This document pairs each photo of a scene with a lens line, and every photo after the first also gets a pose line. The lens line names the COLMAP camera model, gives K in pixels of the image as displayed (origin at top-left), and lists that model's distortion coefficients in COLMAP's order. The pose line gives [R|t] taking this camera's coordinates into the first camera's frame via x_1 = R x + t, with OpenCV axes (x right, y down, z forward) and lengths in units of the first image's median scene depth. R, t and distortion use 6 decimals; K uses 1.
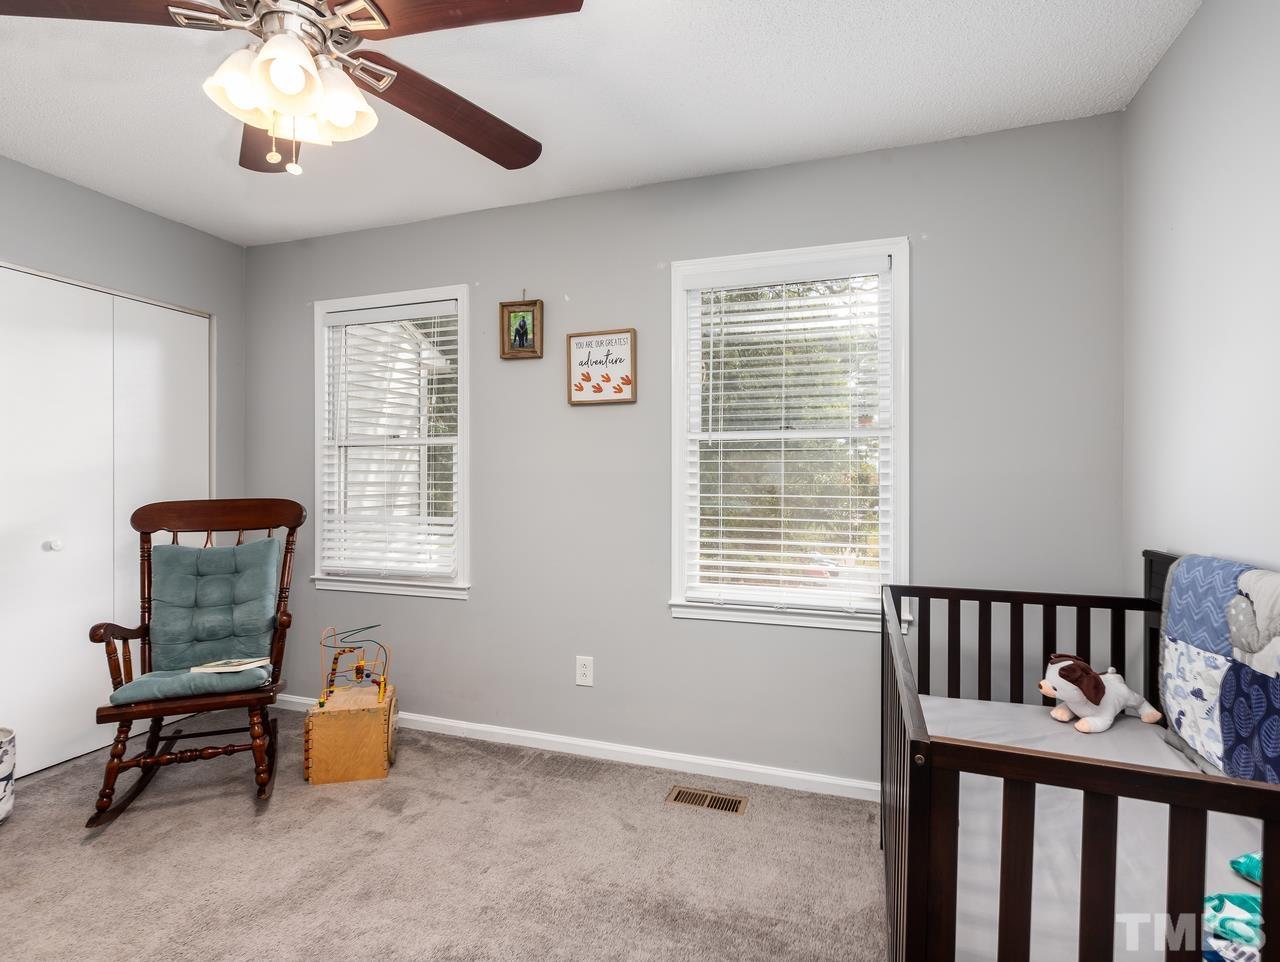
lens RADIAL K [[648.7, 0, 637.9], [0, 648.7, 482.5], [0, 0, 1]] dist [-0.003754, 0.001849]
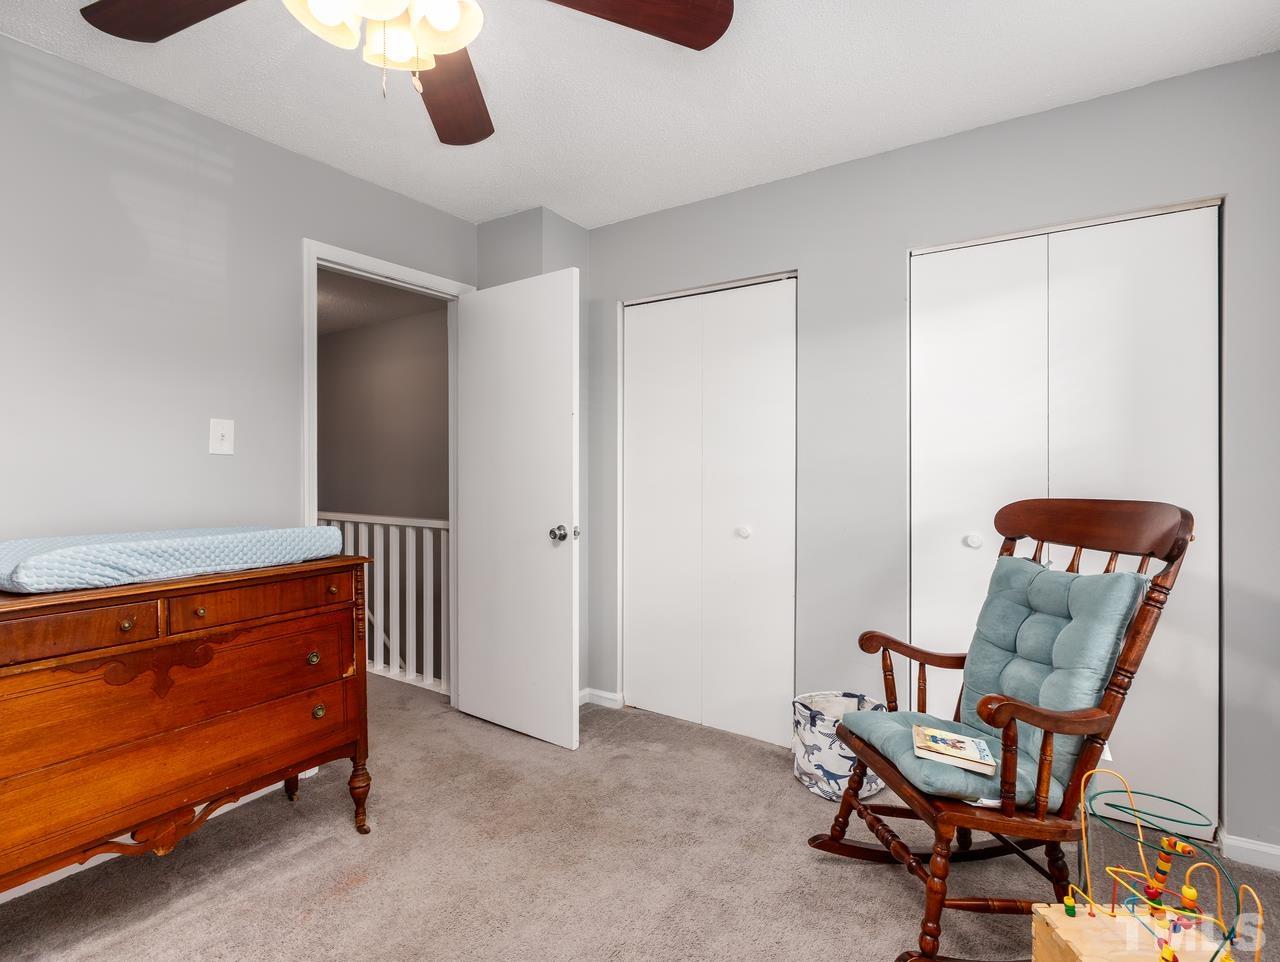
lens RADIAL K [[648.7, 0, 642.4], [0, 648.7, 471.2], [0, 0, 1]] dist [-0.003754, 0.001849]
pose [[-0.215523, -0.004853, -0.976487, 0.079213], [-0.008425, 0.999960, -0.003110, 0.005009], [0.976462, 0.007556, -0.215555, 0.732061]]
